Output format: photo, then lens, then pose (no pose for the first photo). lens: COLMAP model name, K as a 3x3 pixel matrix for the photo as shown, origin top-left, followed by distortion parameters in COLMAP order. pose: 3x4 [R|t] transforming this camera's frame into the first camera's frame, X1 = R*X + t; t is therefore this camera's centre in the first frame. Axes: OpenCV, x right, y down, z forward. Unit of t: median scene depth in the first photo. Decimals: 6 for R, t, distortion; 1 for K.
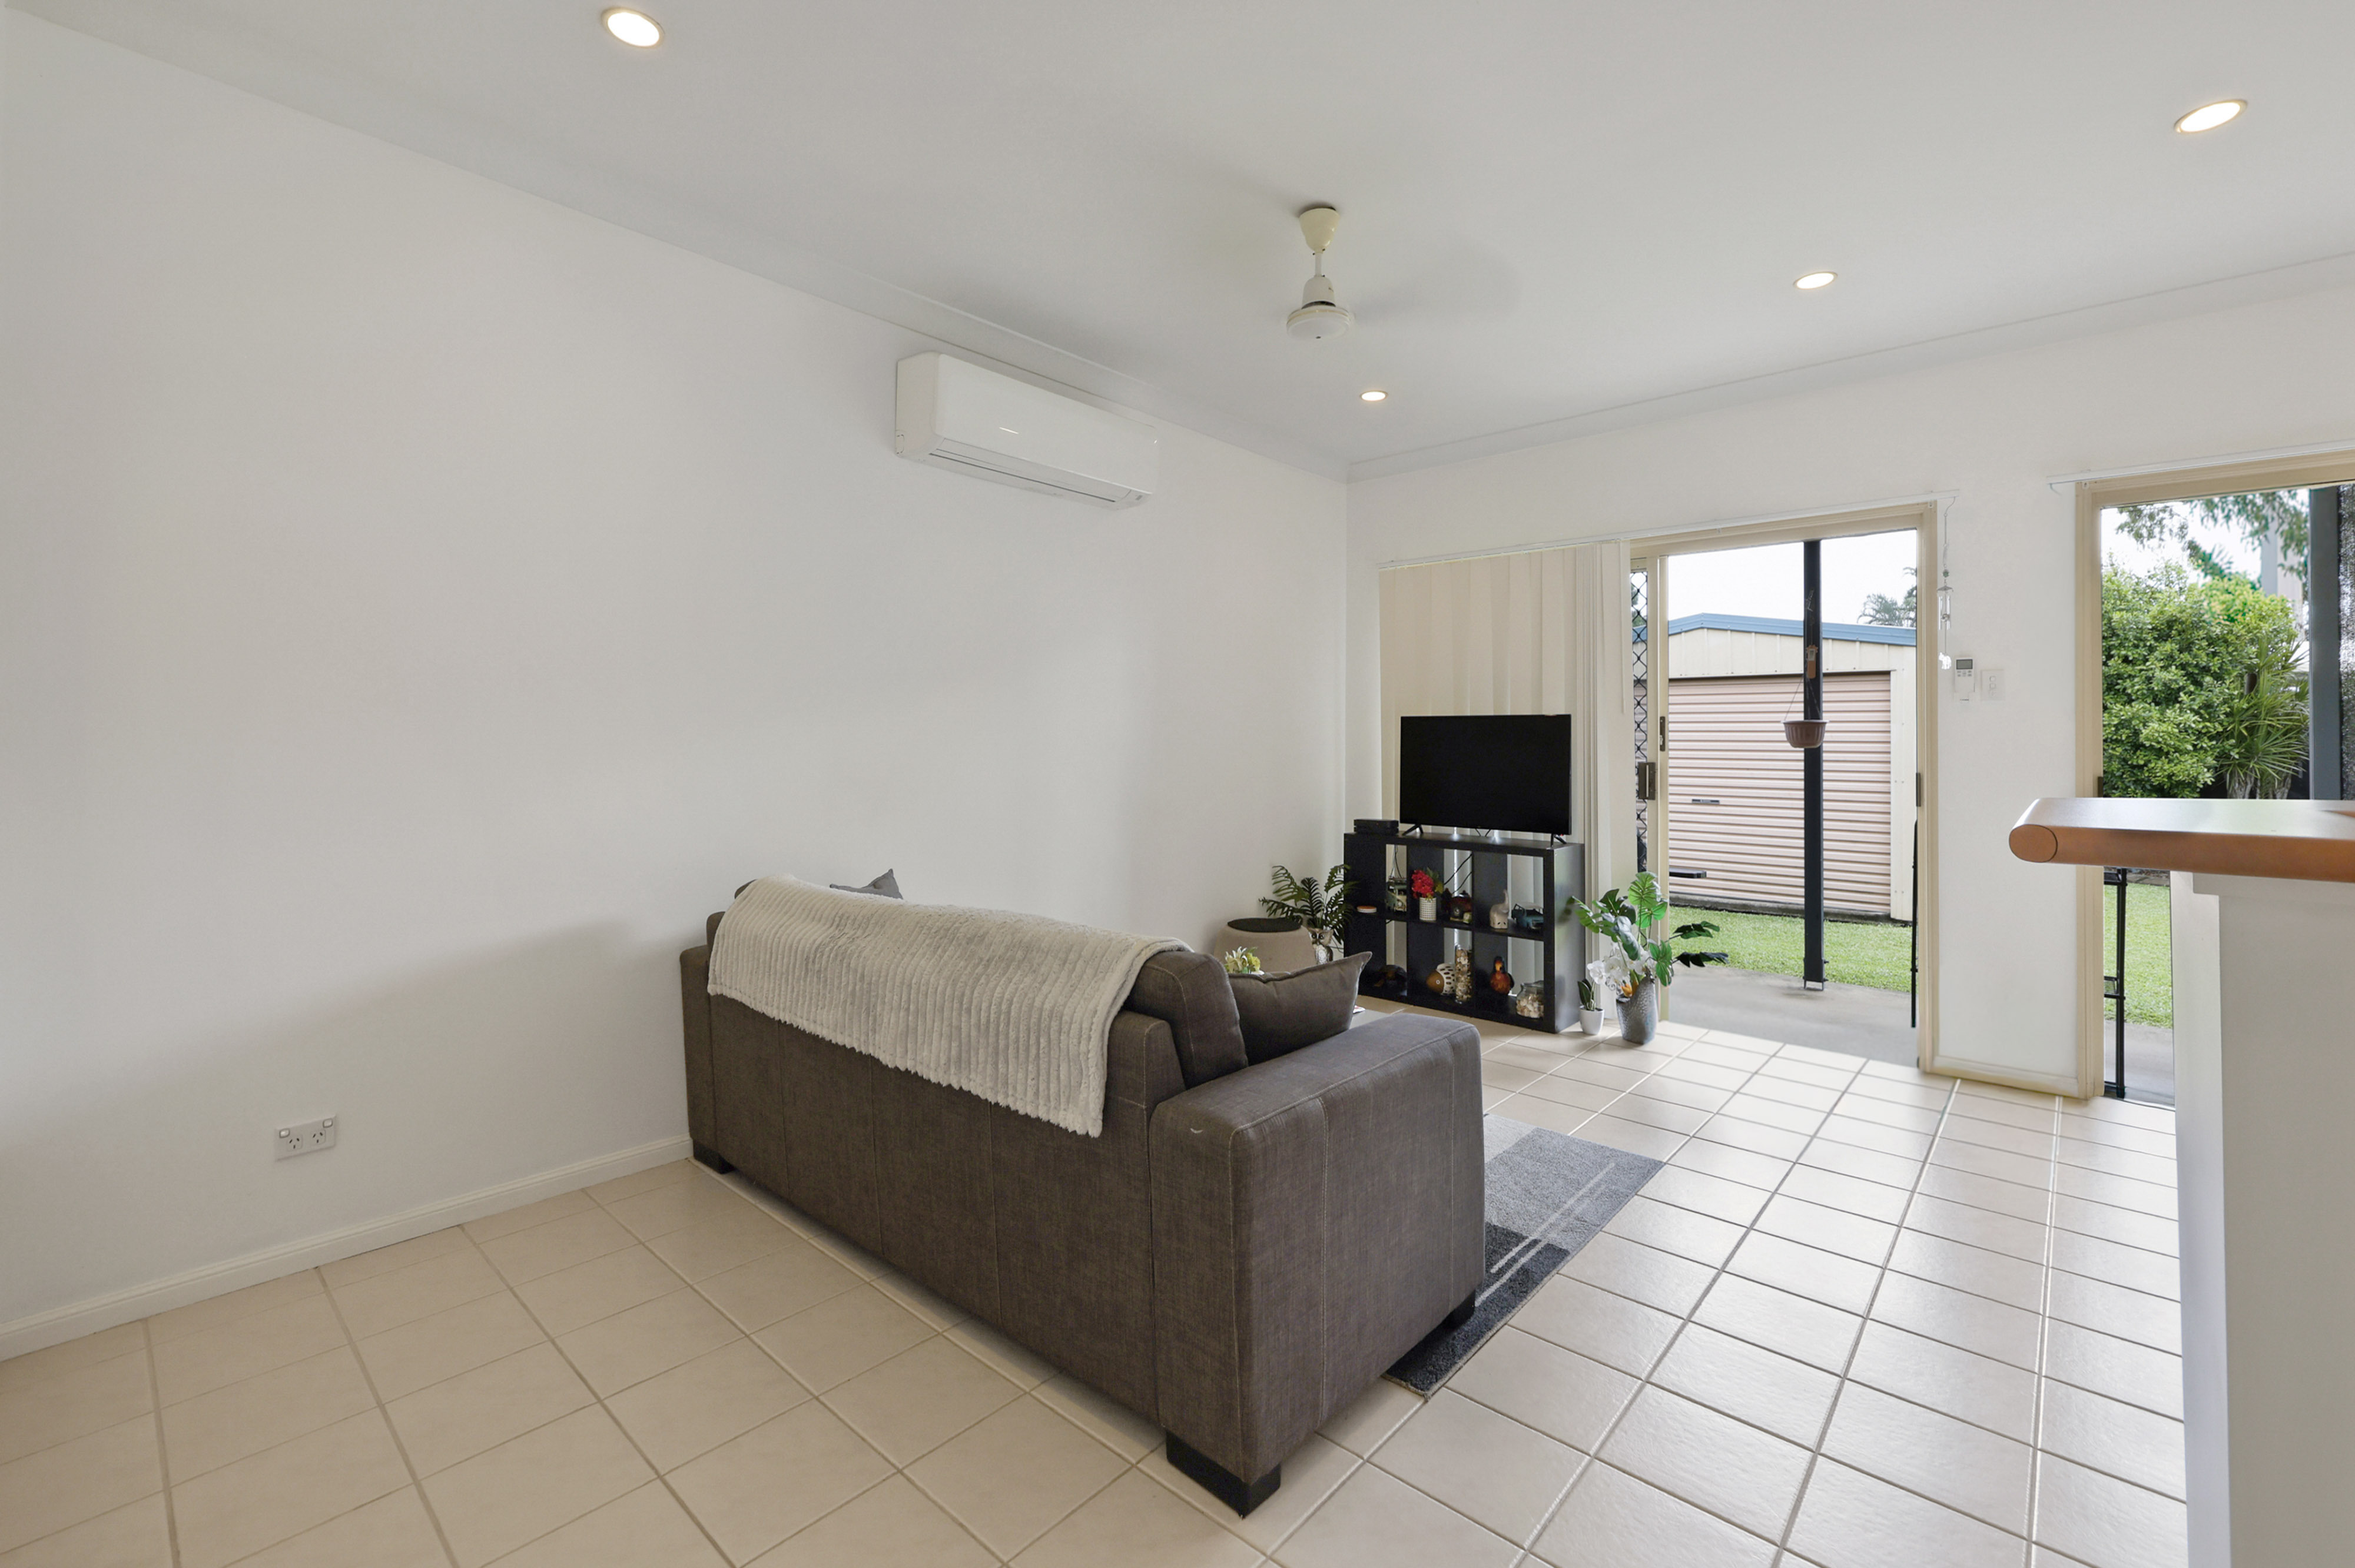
lens RADIAL K [[1002.5, 0, 1108.2], [0, 1002.5, 734.7], [0, 0, 1]] dist [-0.000353, -0.000087]
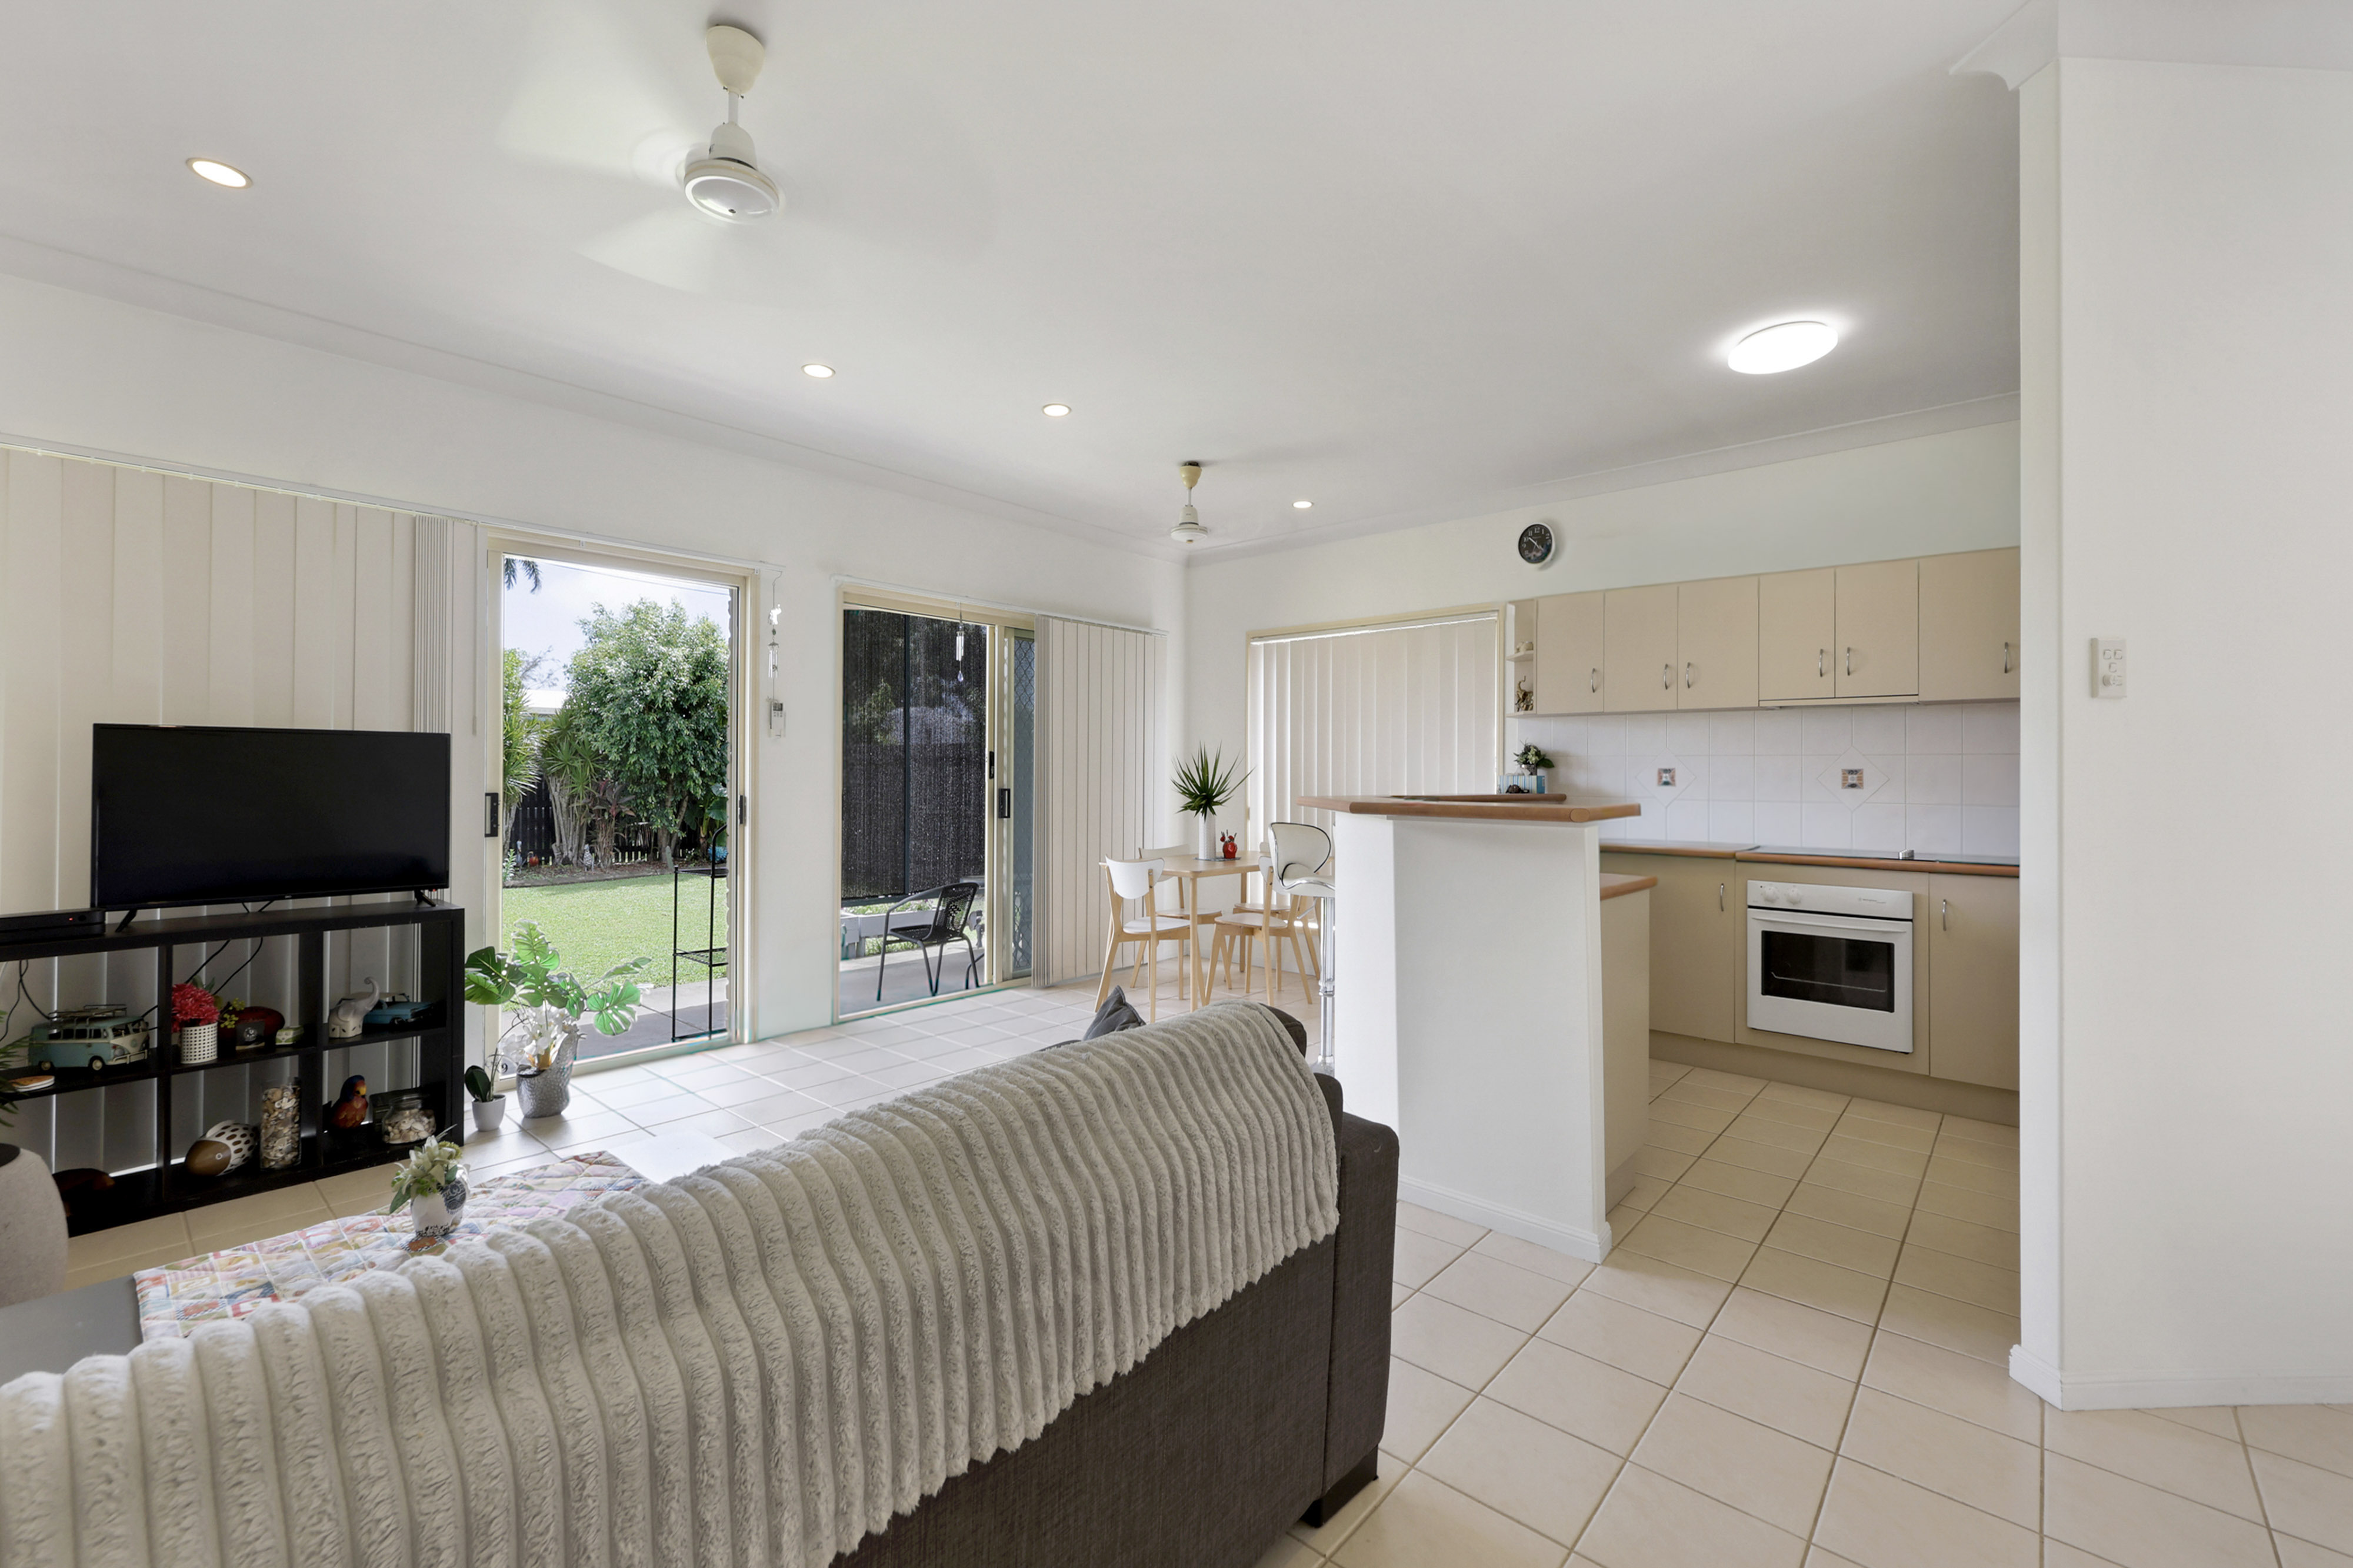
lens RADIAL K [[980.7, 0, 1221.8], [0, 980.7, 764.9], [0, 0, 1]] dist [-0.000143, 0.000109]
pose [[-0.068171, 0.003227, 0.997668, -0.398086], [-0.010846, 0.999933, -0.003975, 0.000582], [-0.997615, -0.011091, -0.068131, 0.532776]]
